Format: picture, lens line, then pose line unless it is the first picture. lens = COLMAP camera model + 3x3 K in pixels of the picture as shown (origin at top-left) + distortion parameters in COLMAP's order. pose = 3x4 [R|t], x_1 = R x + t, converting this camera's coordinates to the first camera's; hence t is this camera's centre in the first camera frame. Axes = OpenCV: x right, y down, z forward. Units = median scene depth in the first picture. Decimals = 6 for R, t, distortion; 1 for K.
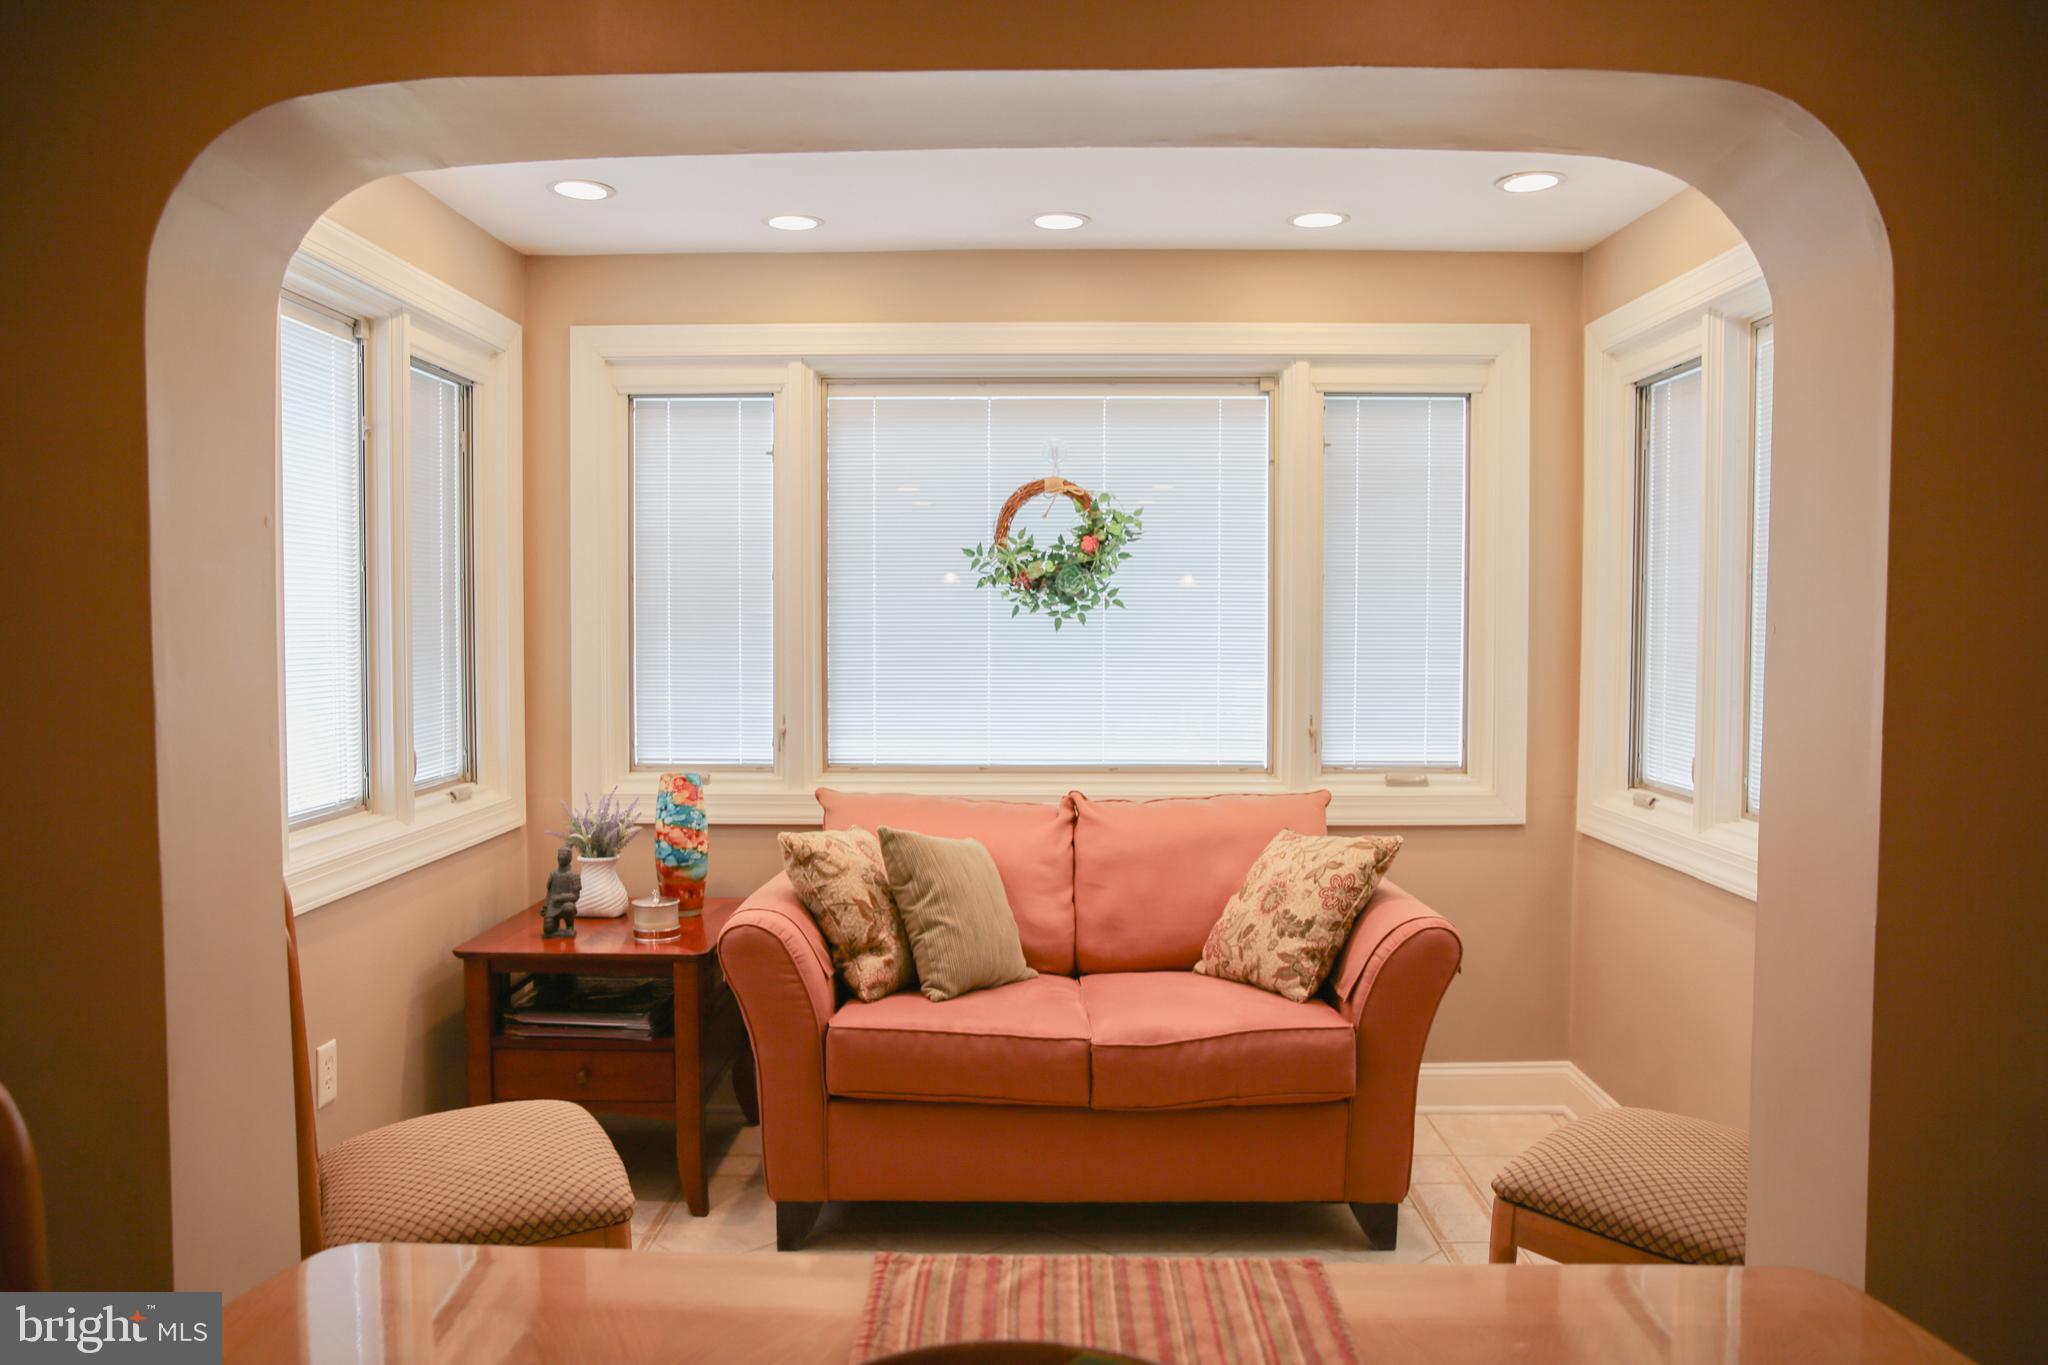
lens RADIAL K [[1553.6, 0, 1024.0], [0, 1553.6, 682.5], [0, 0, 1]] dist [-0.104838, 0.001599]
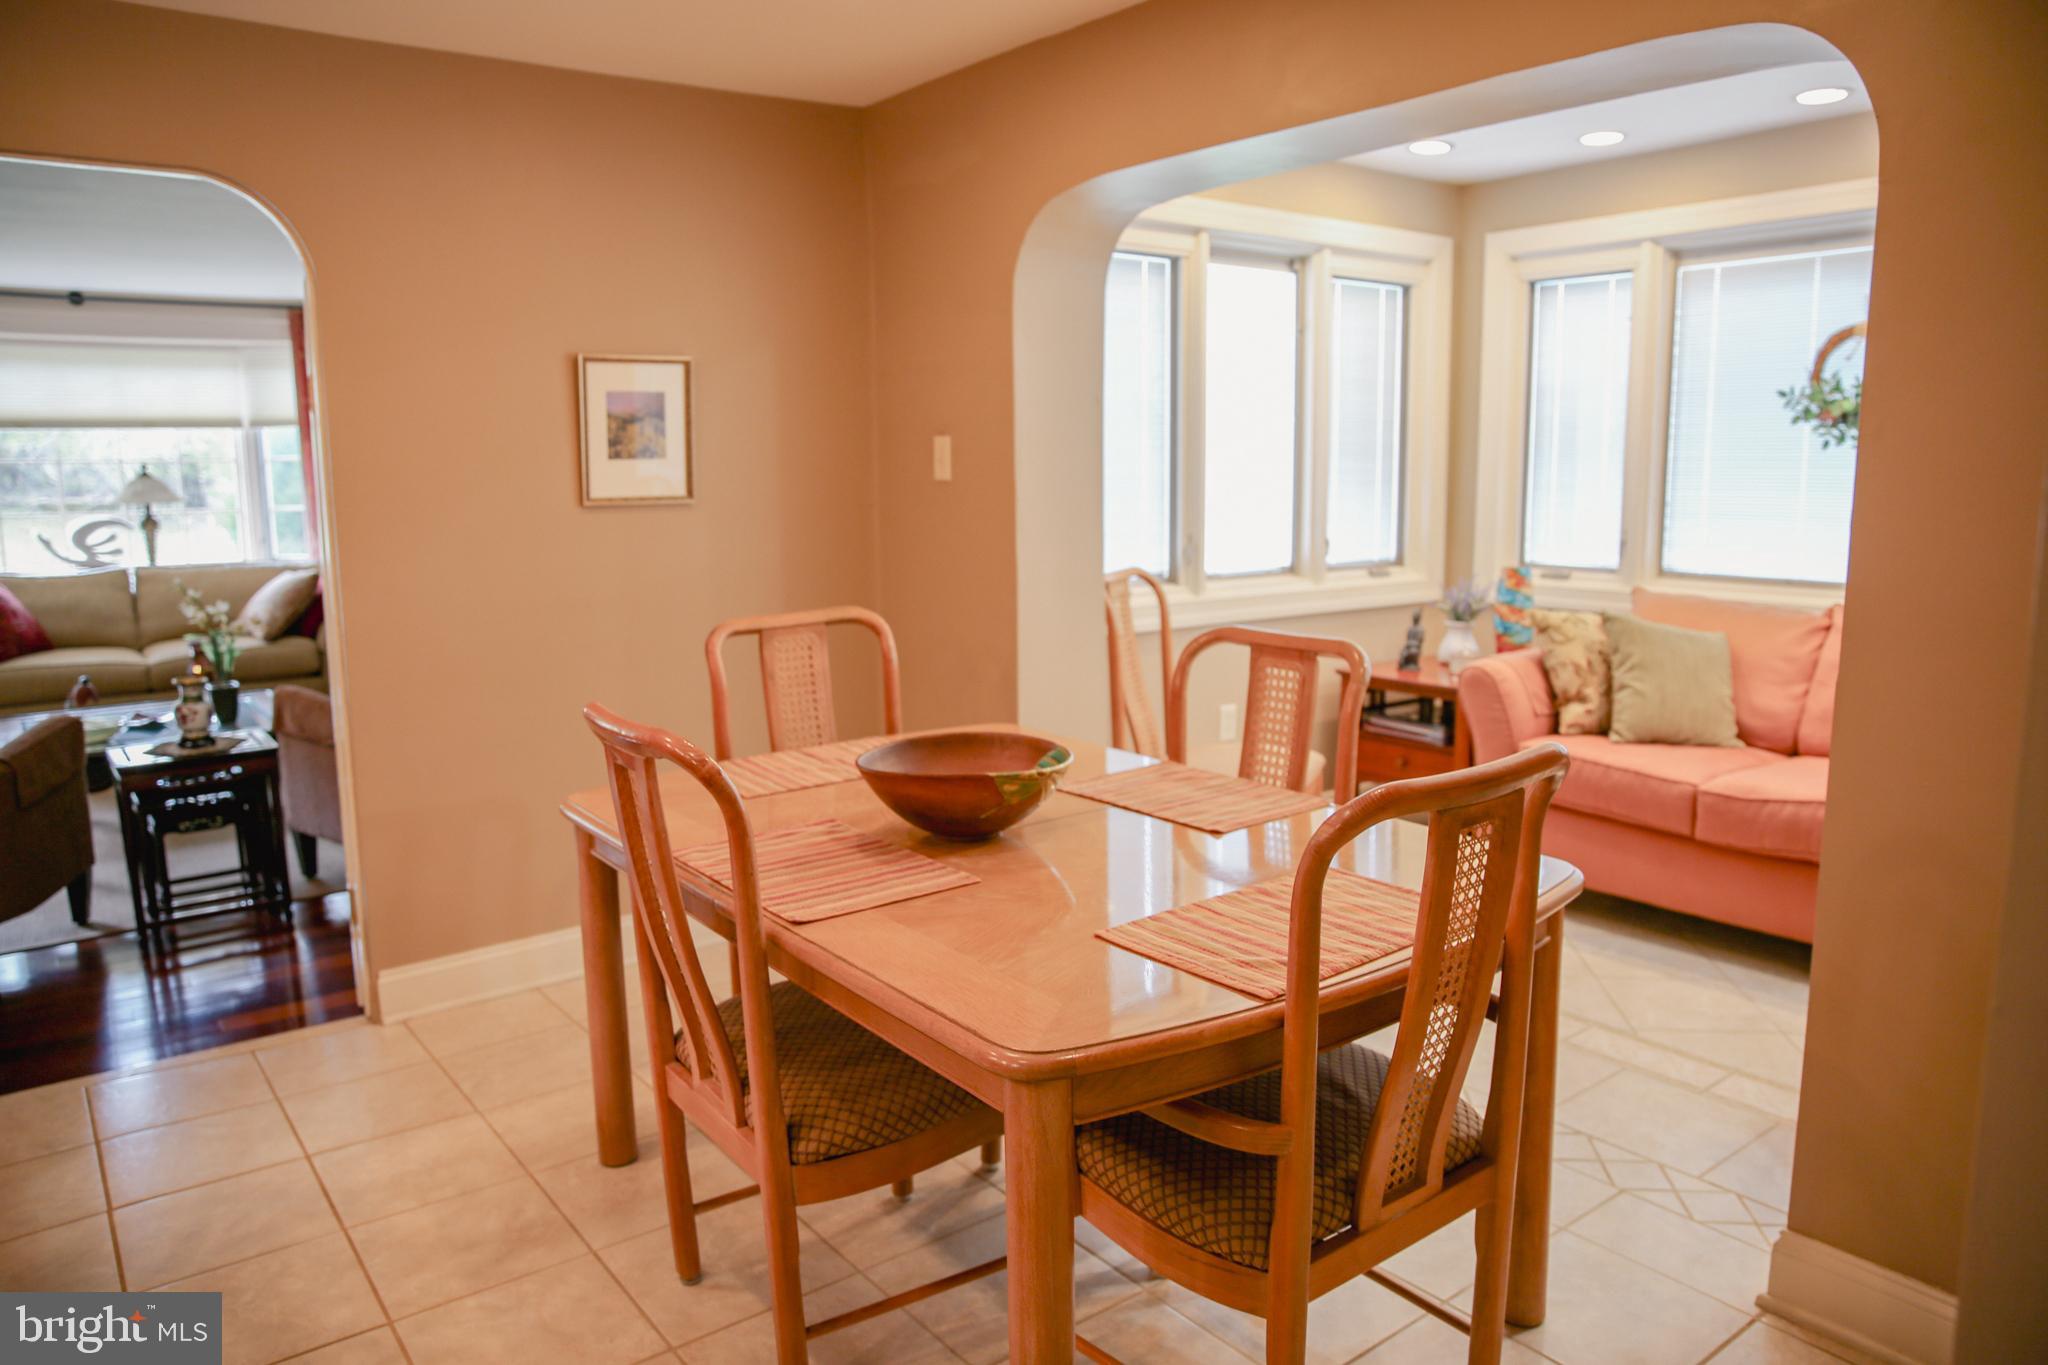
lens RADIAL K [[1378.5, 0, 1024.0], [0, 1378.5, 682.5], [0, 0, 1]] dist [-0.000893, -0.000175]
pose [[0.621154, 0.122264, -0.774093, 0.490040], [-0.031652, 0.990863, 0.131104, 0.014677], [0.783049, -0.056935, 0.619348, -0.110681]]
